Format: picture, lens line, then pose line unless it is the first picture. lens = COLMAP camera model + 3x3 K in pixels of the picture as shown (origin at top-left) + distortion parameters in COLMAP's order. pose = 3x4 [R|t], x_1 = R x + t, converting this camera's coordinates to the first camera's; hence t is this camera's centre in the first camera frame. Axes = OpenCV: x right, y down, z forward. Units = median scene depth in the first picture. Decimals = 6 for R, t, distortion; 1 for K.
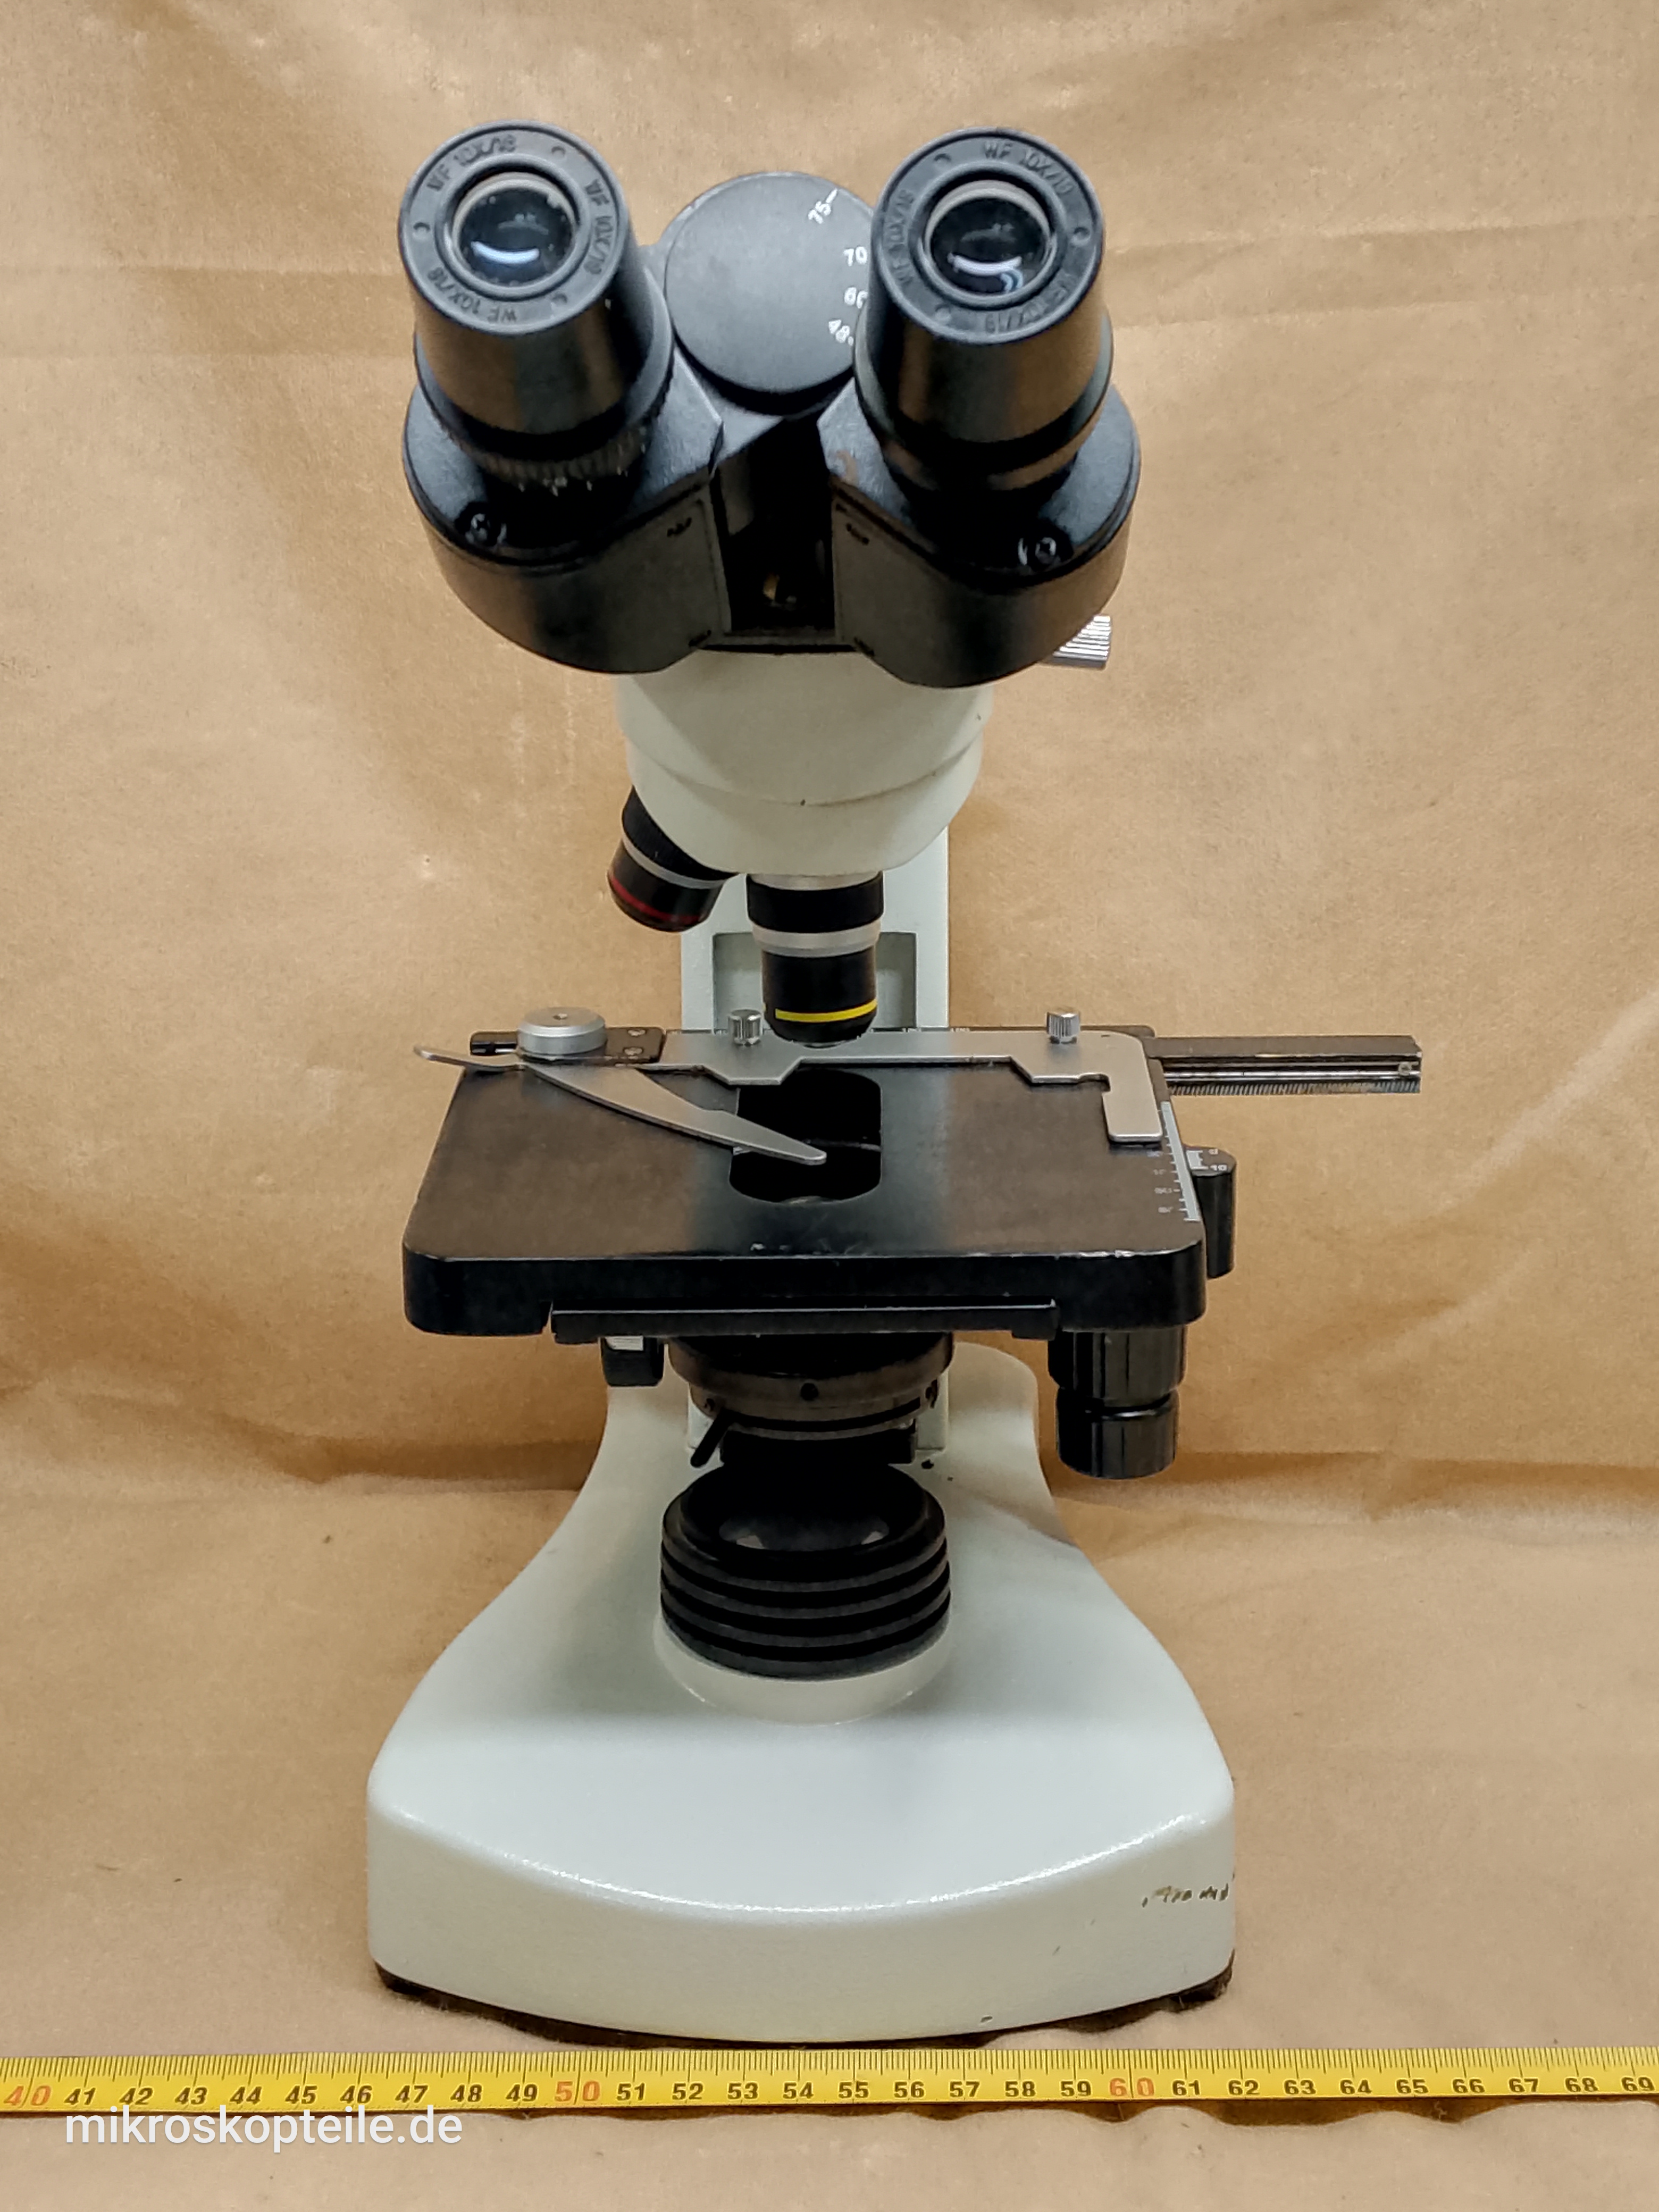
lens RADIAL K [[3449.8, 0, 841.6], [0, 3449.8, 1110.1], [0, 0, 1]] dist [-0.024494, 0.000000]
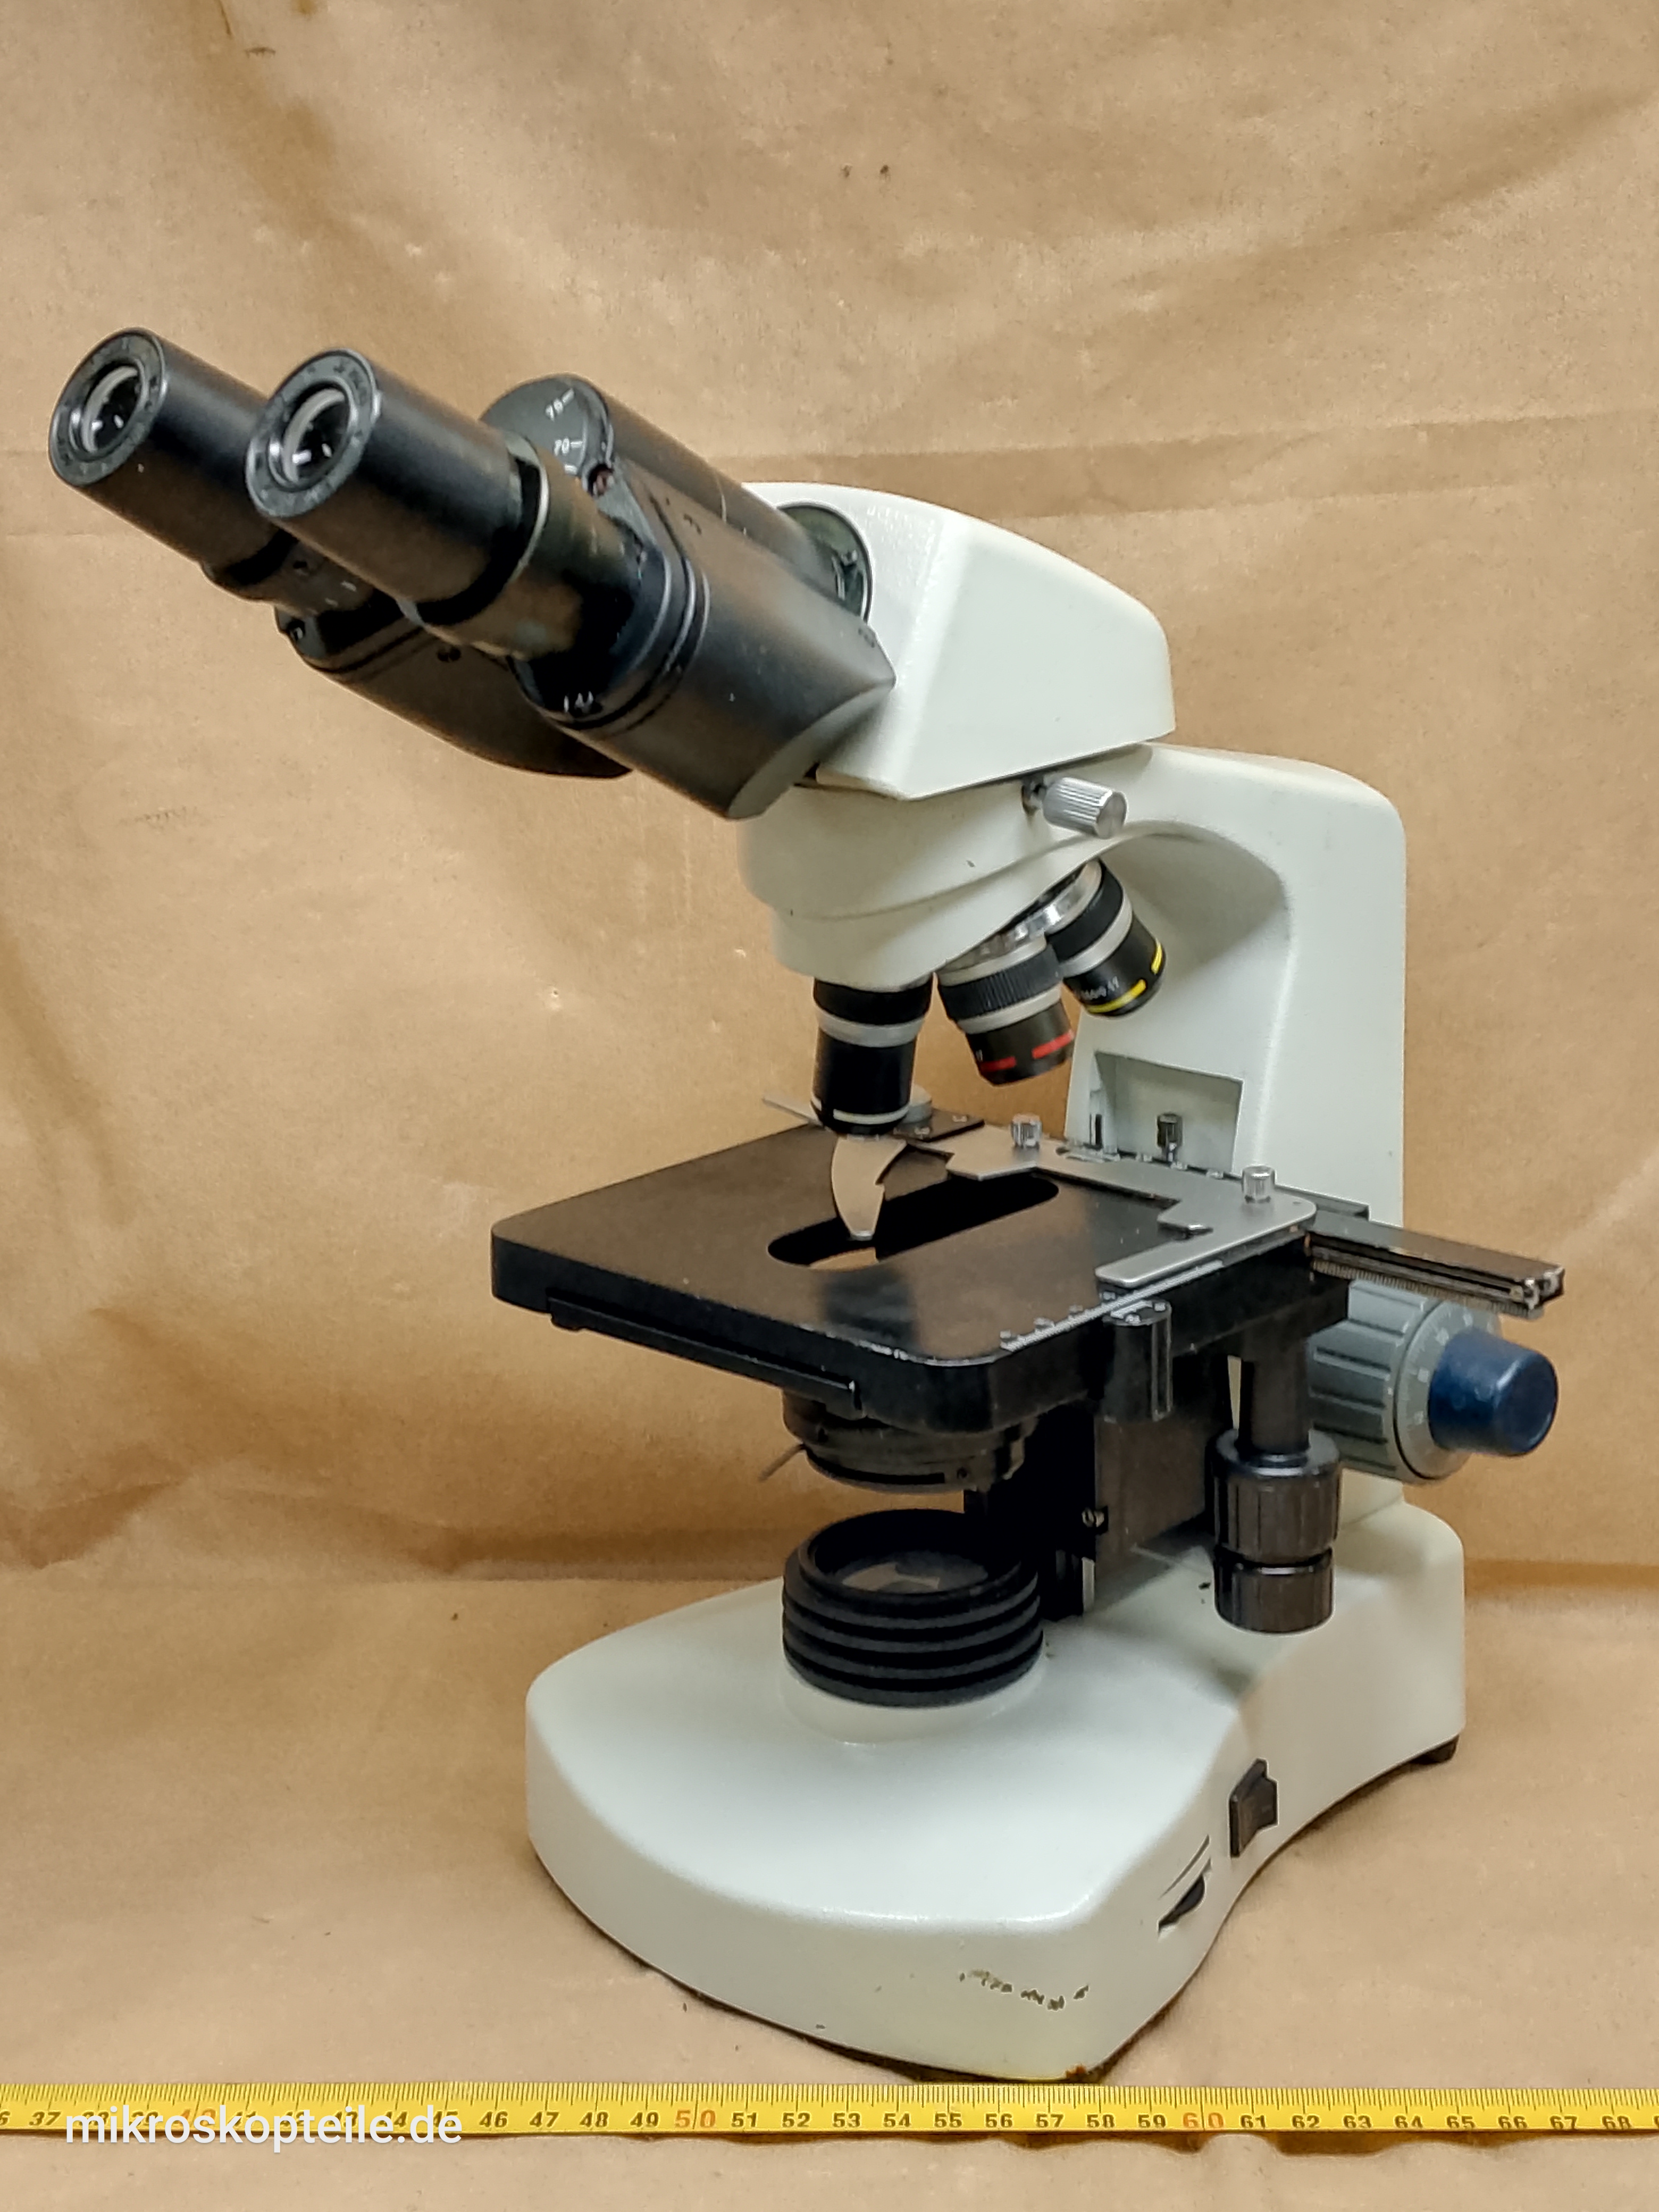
lens RADIAL K [[3449.8, 0, 830.9], [0, 3449.8, 1091.9], [0, 0, 1]] dist [-0.024494, 0.000000]
pose [[0.999625, 0.004456, -0.027005, -0.004627], [-0.005581, 0.999114, -0.041720, 0.003658], [0.026795, 0.041855, 0.998764, -0.086680]]
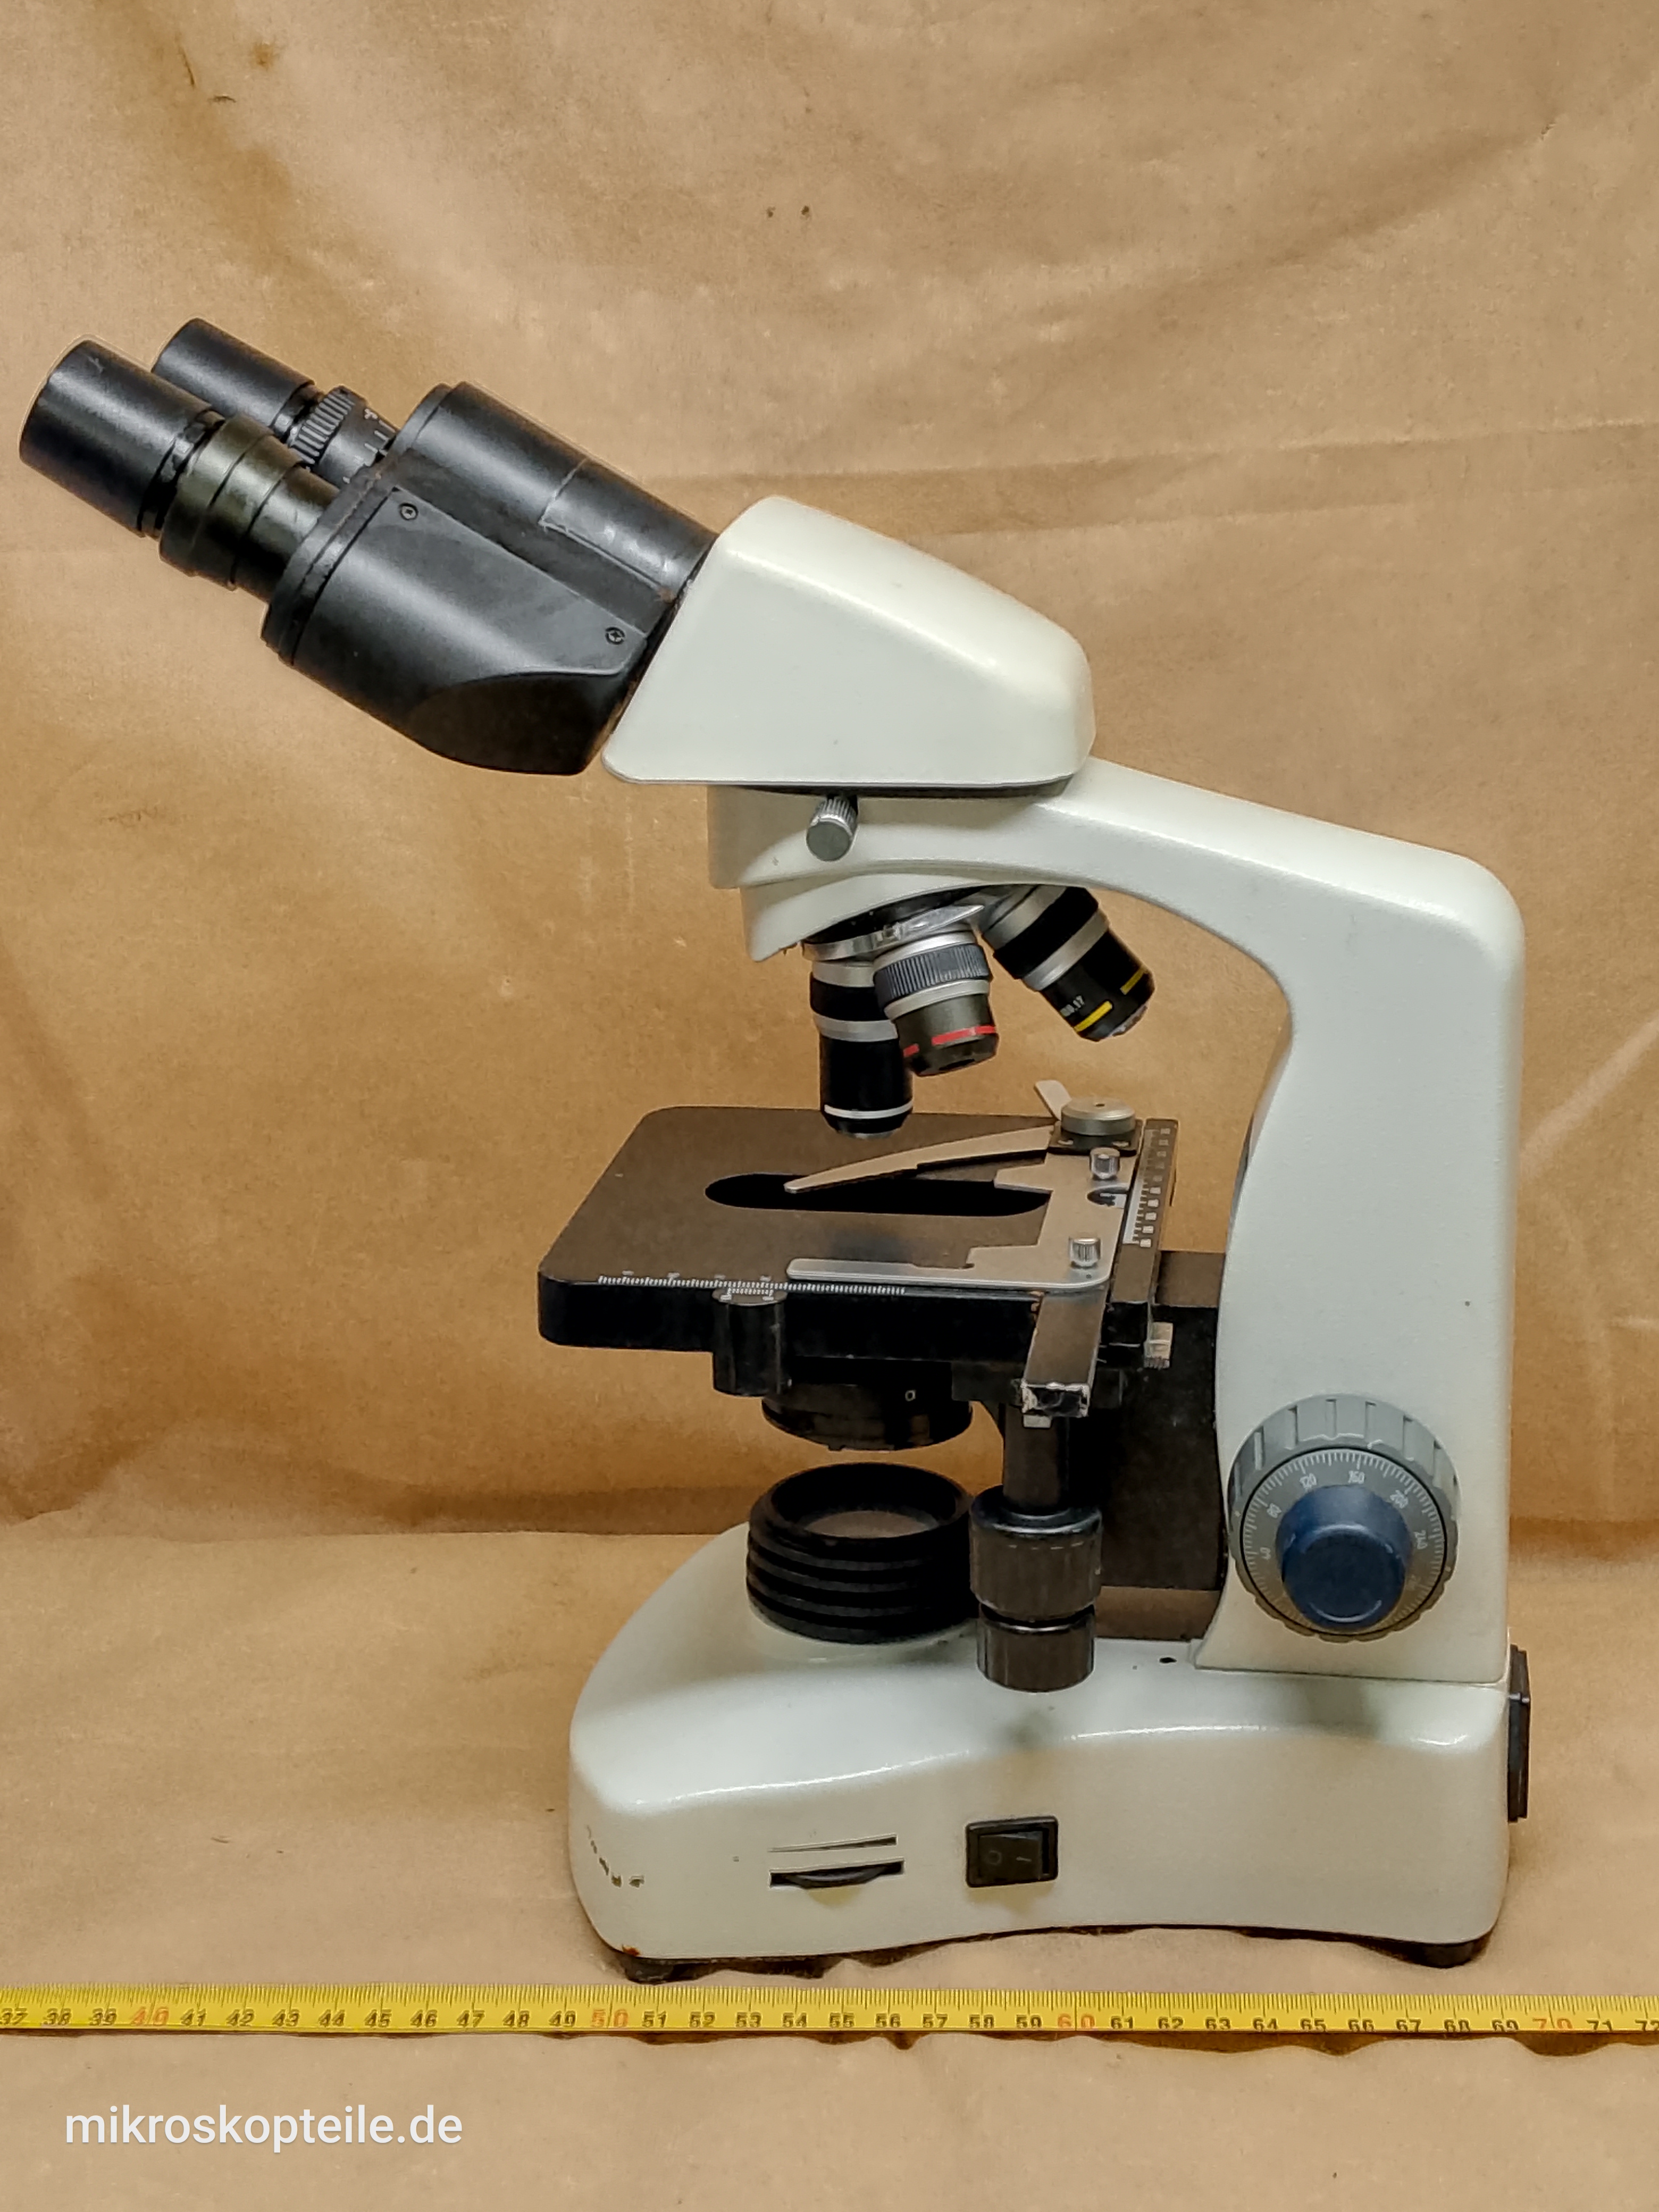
lens RADIAL K [[3449.8, 0, 837.9], [0, 3449.8, 1107.3], [0, 0, 1]] dist [-0.024494, 0.000000]
pose [[0.999232, 0.005590, -0.038783, 0.038048], [-0.006891, 0.999415, -0.033503, 0.008427], [0.038573, 0.033744, 0.998686, -0.159172]]
